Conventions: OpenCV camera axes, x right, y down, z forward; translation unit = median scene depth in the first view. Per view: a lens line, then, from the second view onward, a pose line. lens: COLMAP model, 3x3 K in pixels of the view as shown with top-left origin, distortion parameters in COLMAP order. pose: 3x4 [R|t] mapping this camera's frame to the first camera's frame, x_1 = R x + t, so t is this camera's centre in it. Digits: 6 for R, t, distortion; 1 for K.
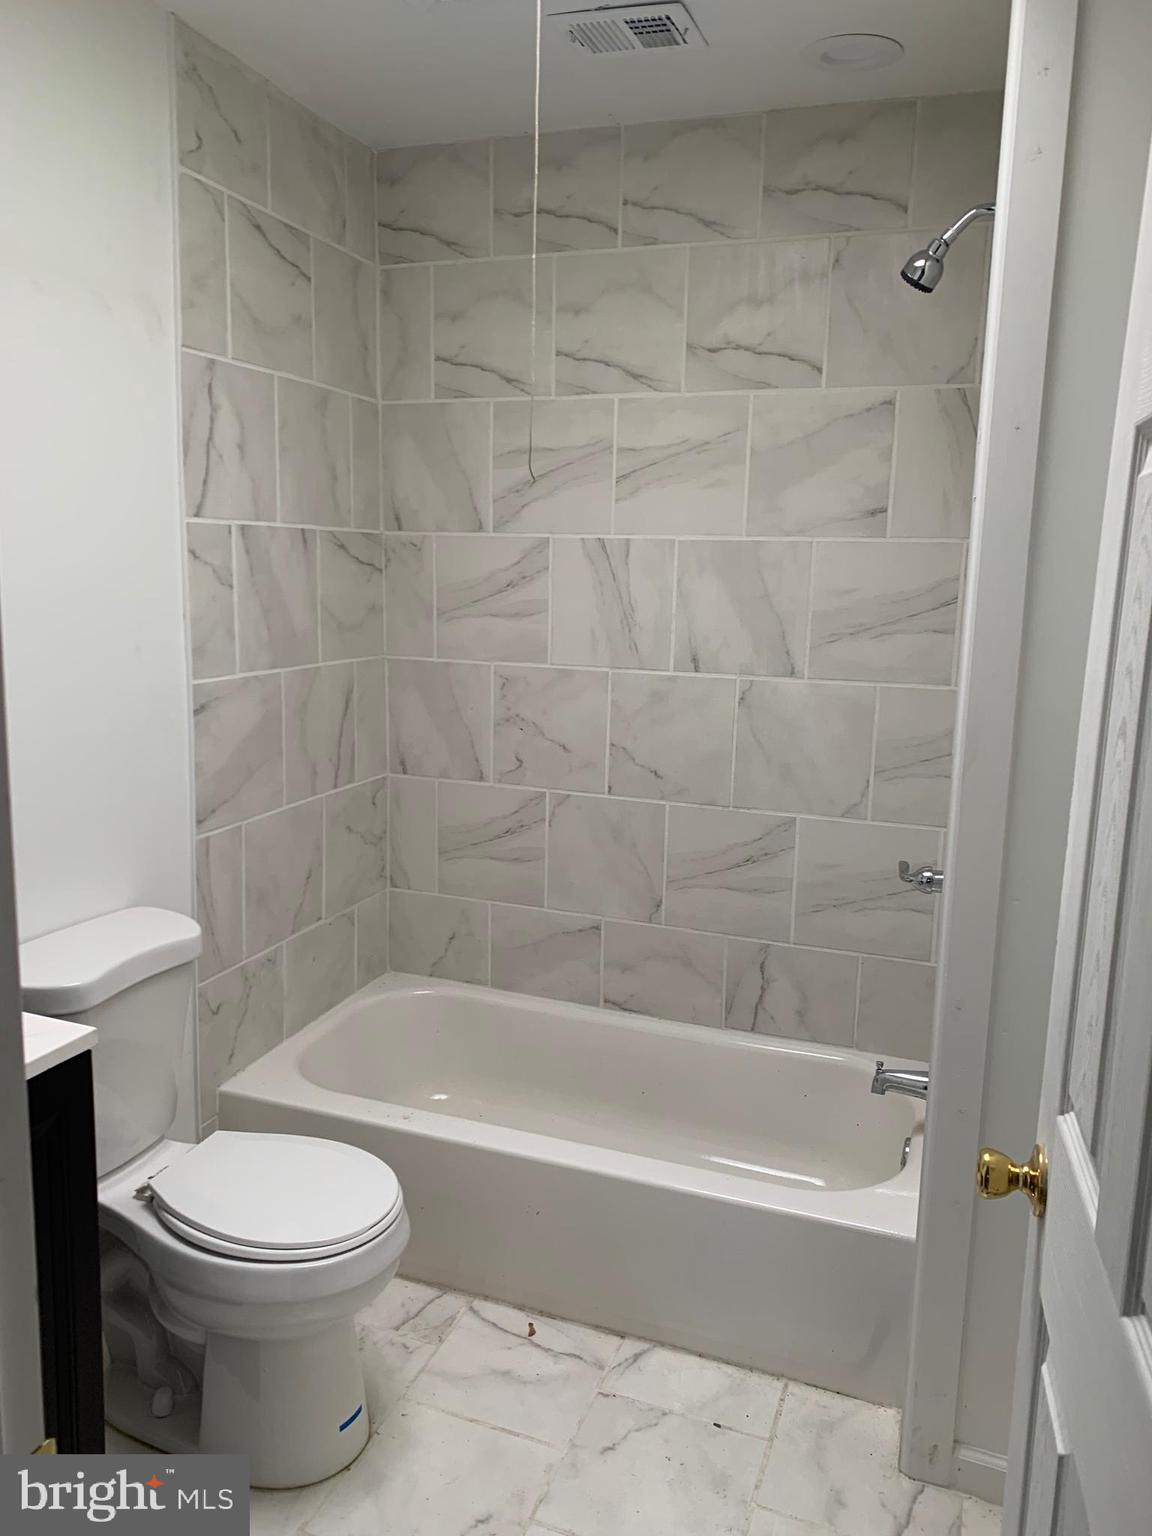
lens RADIAL K [[1183.0, 0, 579.3], [0, 1183.0, 759.5], [0, 0, 1]] dist [0.055825, -0.053049]
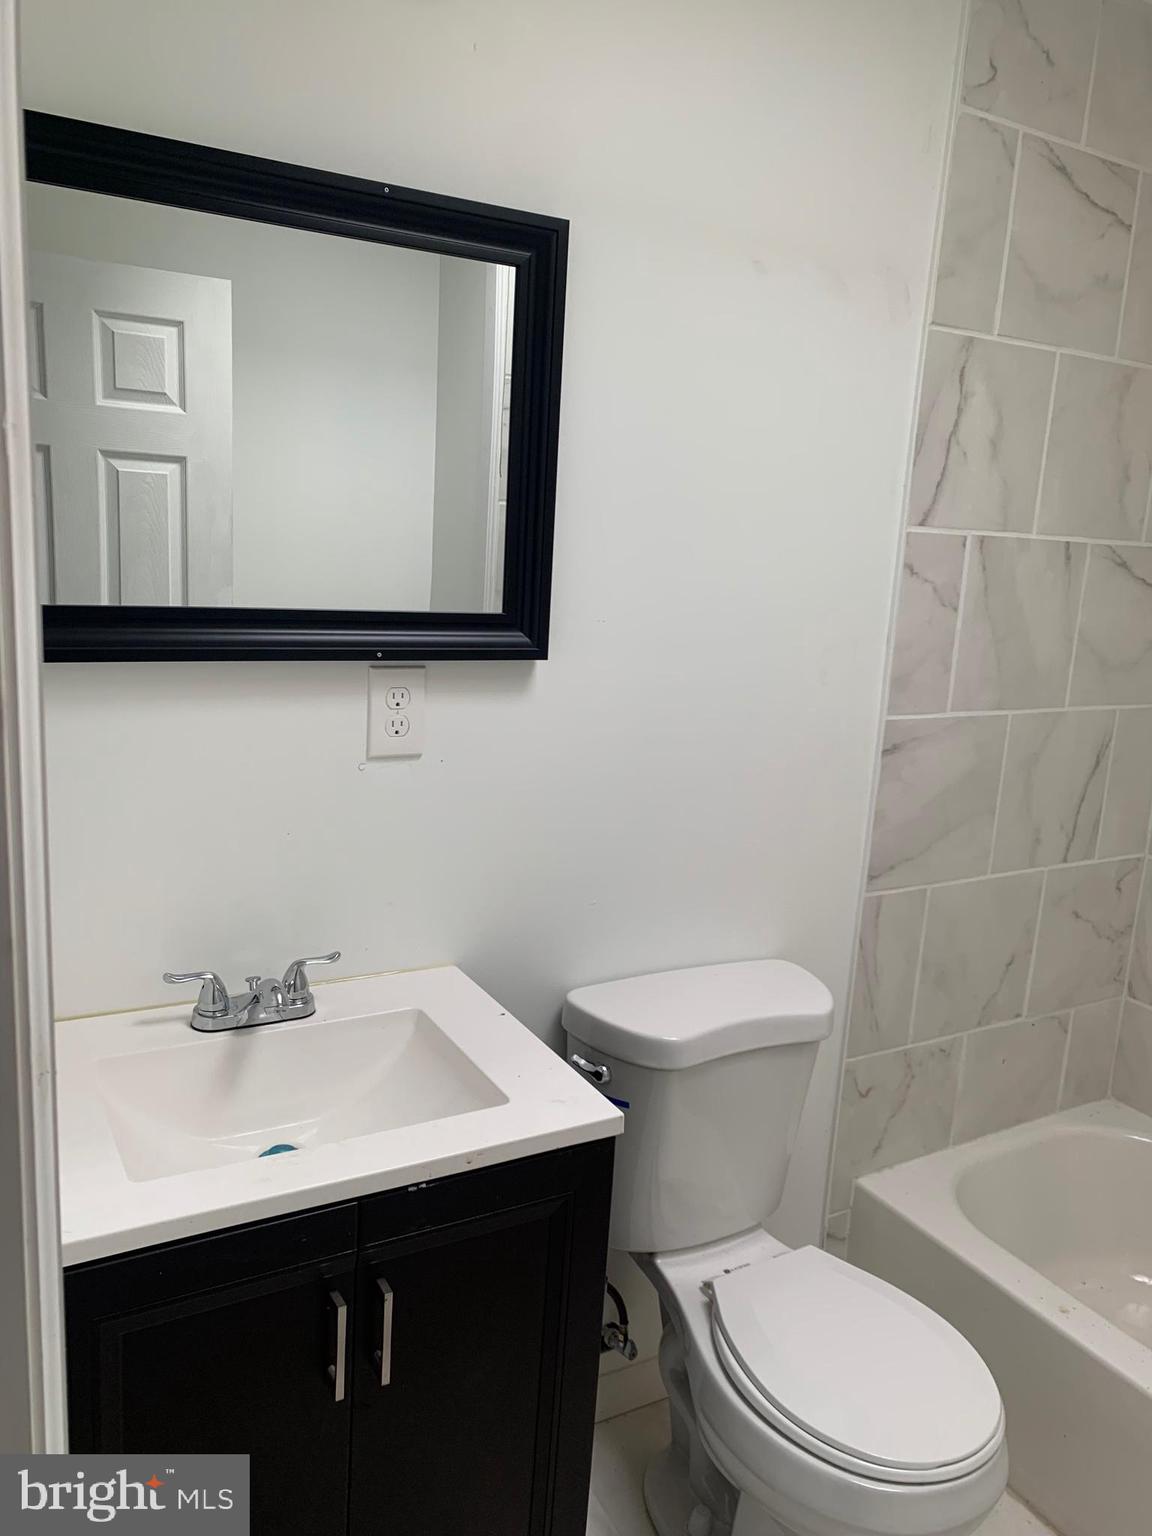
lens RADIAL K [[1183.0, 0, 588.3], [0, 1183.0, 780.5], [0, 0, 1]] dist [0.055825, -0.053049]
pose [[0.772369, 0.143636, -0.618721, 0.044630], [-0.140269, 0.988618, 0.054406, -0.034146], [0.619493, 0.044766, 0.783725, 0.179575]]
